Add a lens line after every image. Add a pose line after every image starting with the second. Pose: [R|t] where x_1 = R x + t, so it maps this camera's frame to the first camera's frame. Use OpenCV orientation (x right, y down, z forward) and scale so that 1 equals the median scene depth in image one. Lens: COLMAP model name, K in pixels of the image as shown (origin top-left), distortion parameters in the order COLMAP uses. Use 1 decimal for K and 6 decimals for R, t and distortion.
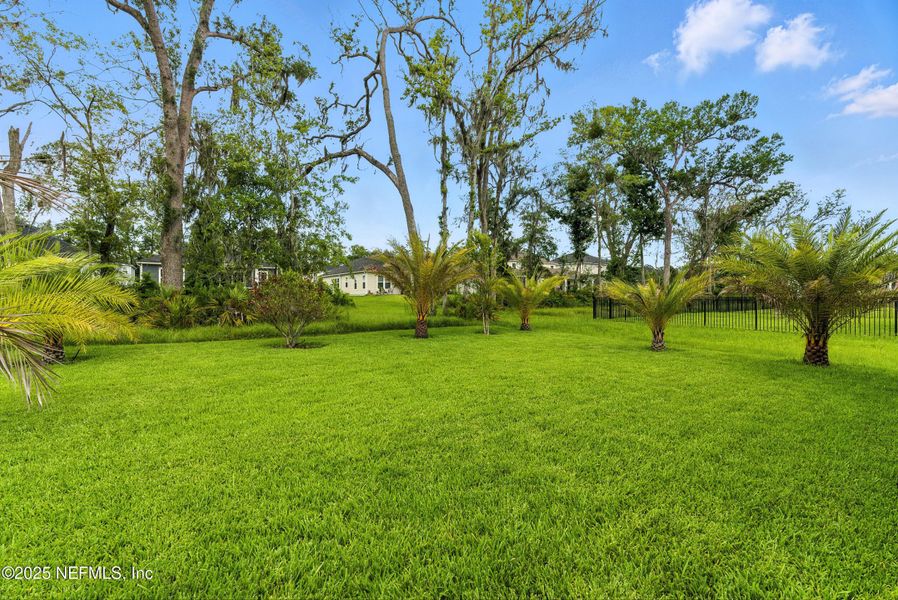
lens RADIAL K [[406.7, 0, 449.3], [0, 406.7, 298.3], [0, 0, 1]] dist [-0.000959, -0.000108]
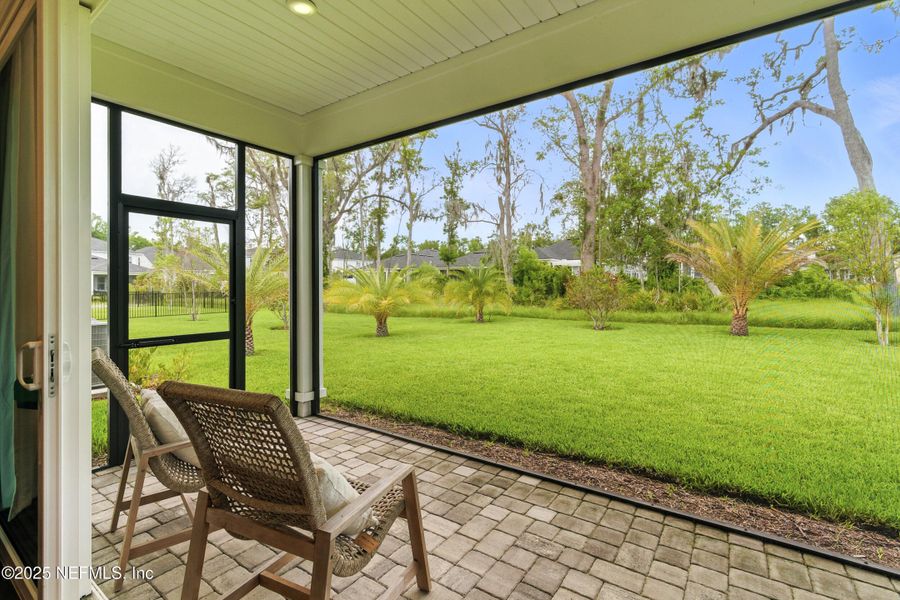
lens RADIAL K [[418.0, 0, 446.4], [0, 418.0, 295.4], [0, 0, 1]] dist [-0.005707, 0.000518]
pose [[0.312120, 0.015303, -0.949919, 0.420747], [0.001632, 0.999860, 0.016643, -0.001790], [0.950041, -0.006745, 0.312052, 0.114372]]
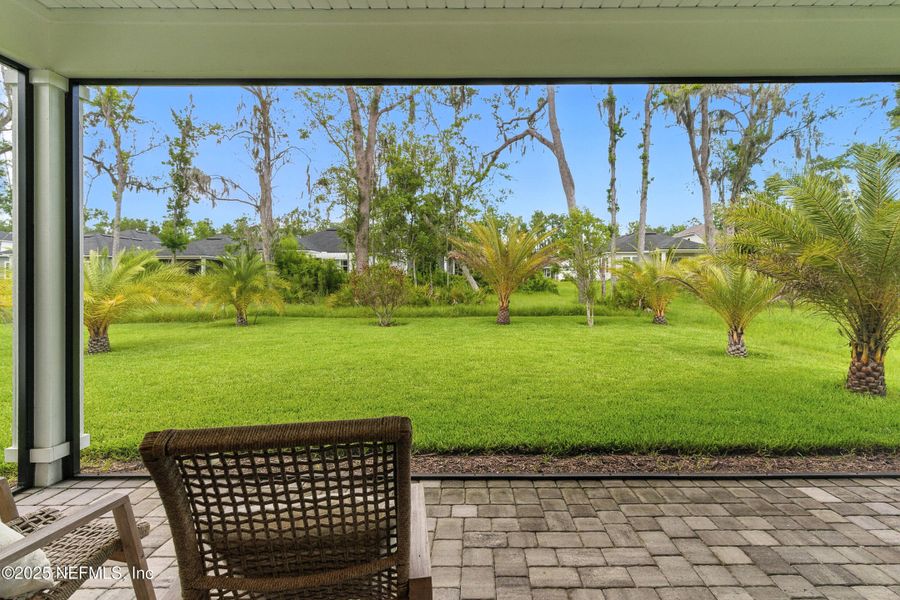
lens RADIAL K [[457.1, 0, 471.5], [0, 457.1, 288.1], [0, 0, 1]] dist [-0.009558, 0.001277]
pose [[0.811188, 0.004453, -0.584769, 0.370964], [0.001274, 0.999955, 0.009382, -0.000510], [0.584784, -0.008356, 0.811146, 0.043791]]
